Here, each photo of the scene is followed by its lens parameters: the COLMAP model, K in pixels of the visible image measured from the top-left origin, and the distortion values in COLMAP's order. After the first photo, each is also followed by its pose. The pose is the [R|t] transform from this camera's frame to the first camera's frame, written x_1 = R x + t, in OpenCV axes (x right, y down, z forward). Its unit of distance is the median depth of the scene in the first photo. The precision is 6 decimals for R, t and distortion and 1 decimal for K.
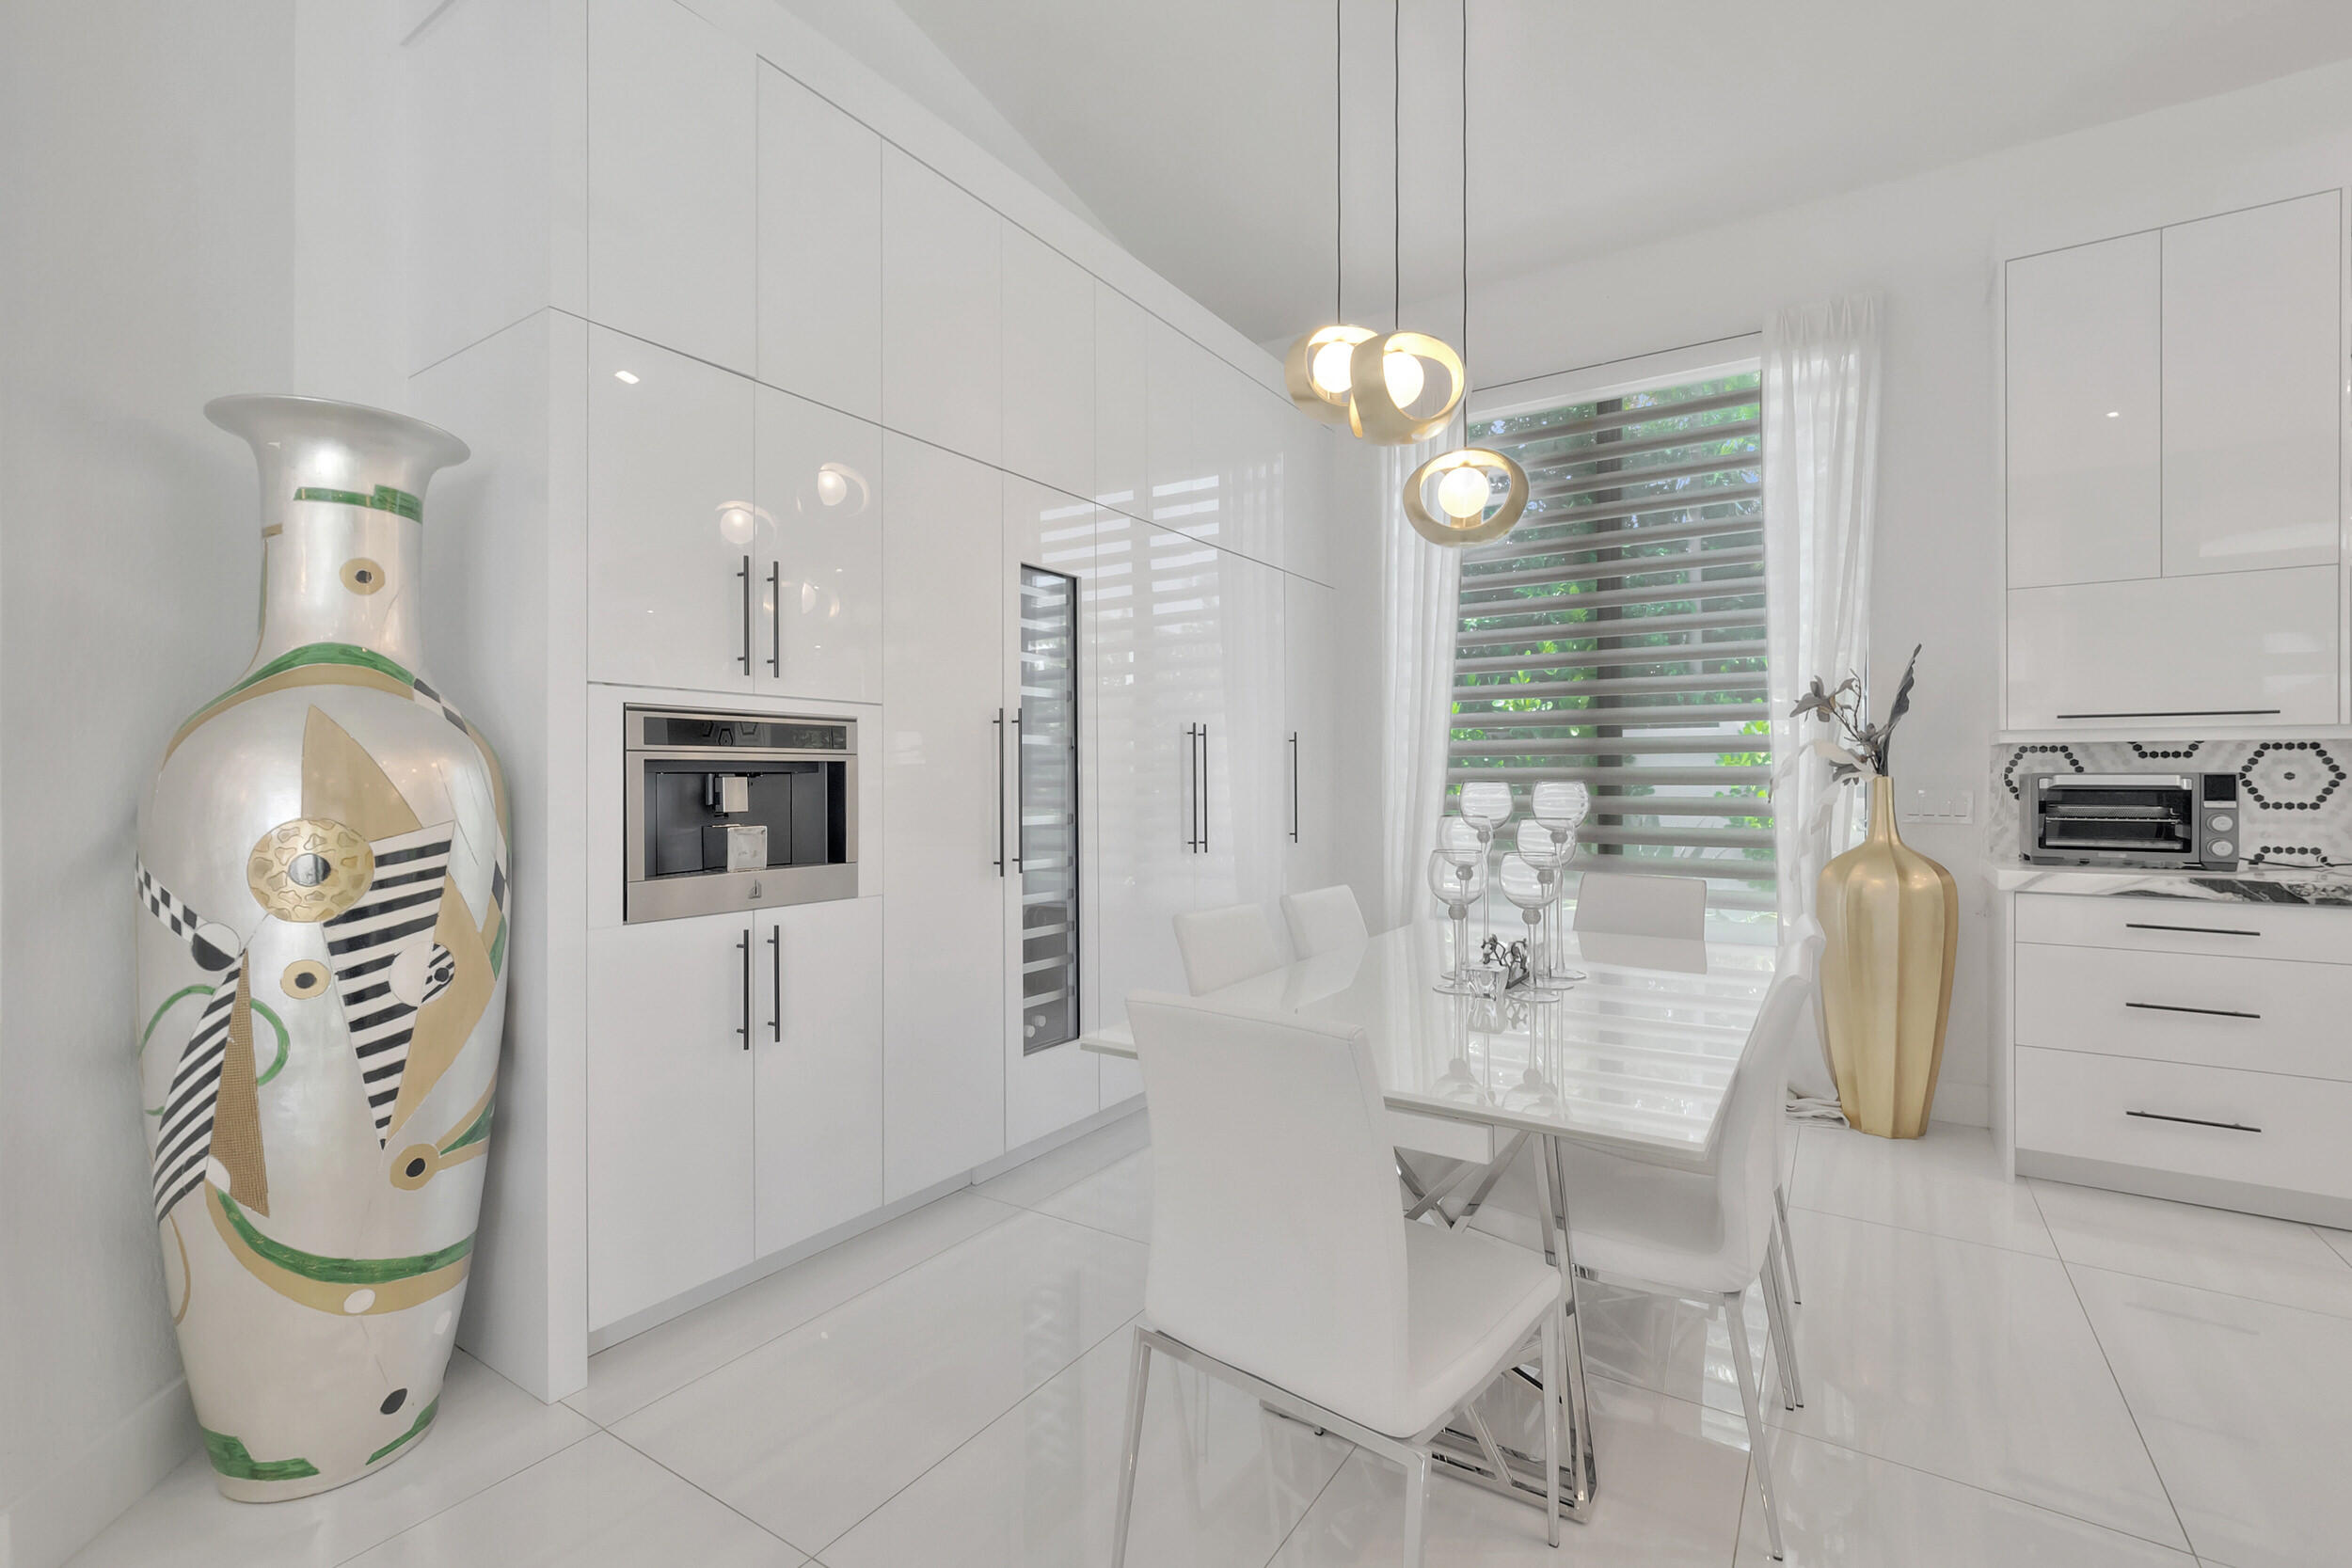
lens RADIAL K [[1041.6, 0, 1123.3], [0, 1041.6, 785.2], [0, 0, 1]] dist [-0.033418, 0.021265]
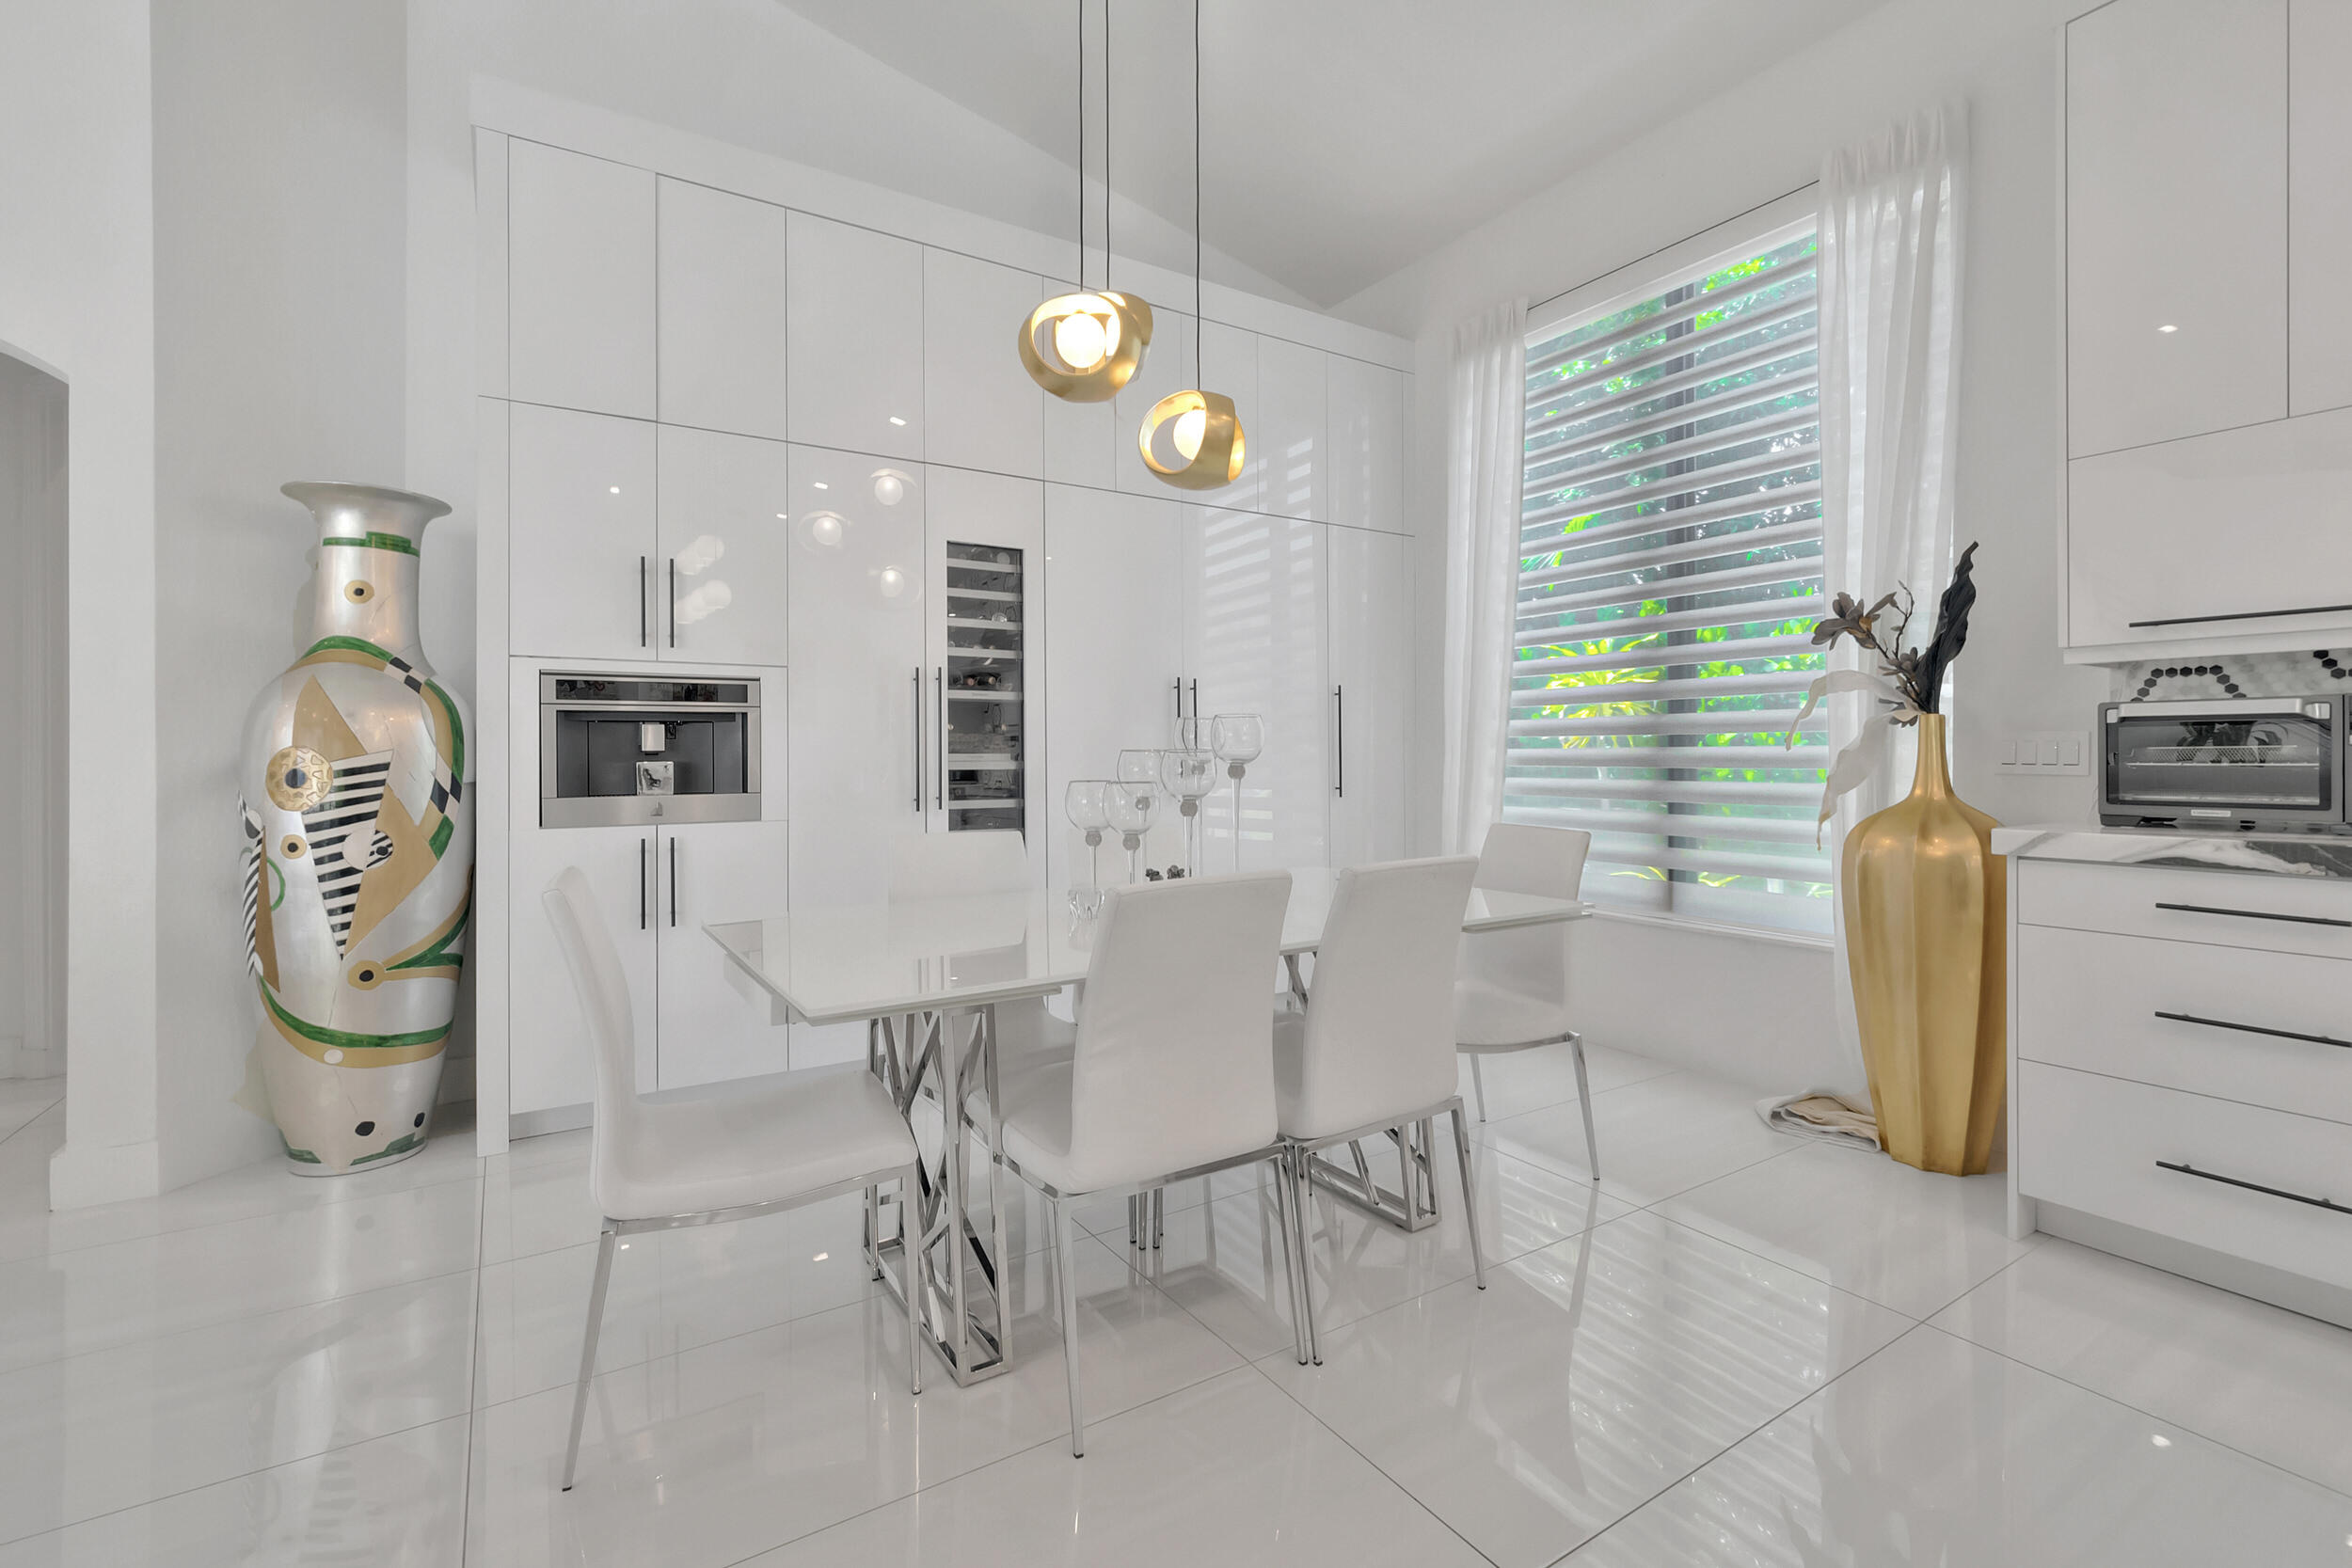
lens RADIAL K [[1040.4, 0, 1172.7], [0, 1040.4, 774.4], [0, 0, 1]] dist [-0.003202, 0.000149]
pose [[0.915280, 0.003325, -0.402804, 0.818772], [0.000641, 0.999953, 0.009711, 0.046318], [0.402817, -0.009146, 0.915235, 0.058055]]
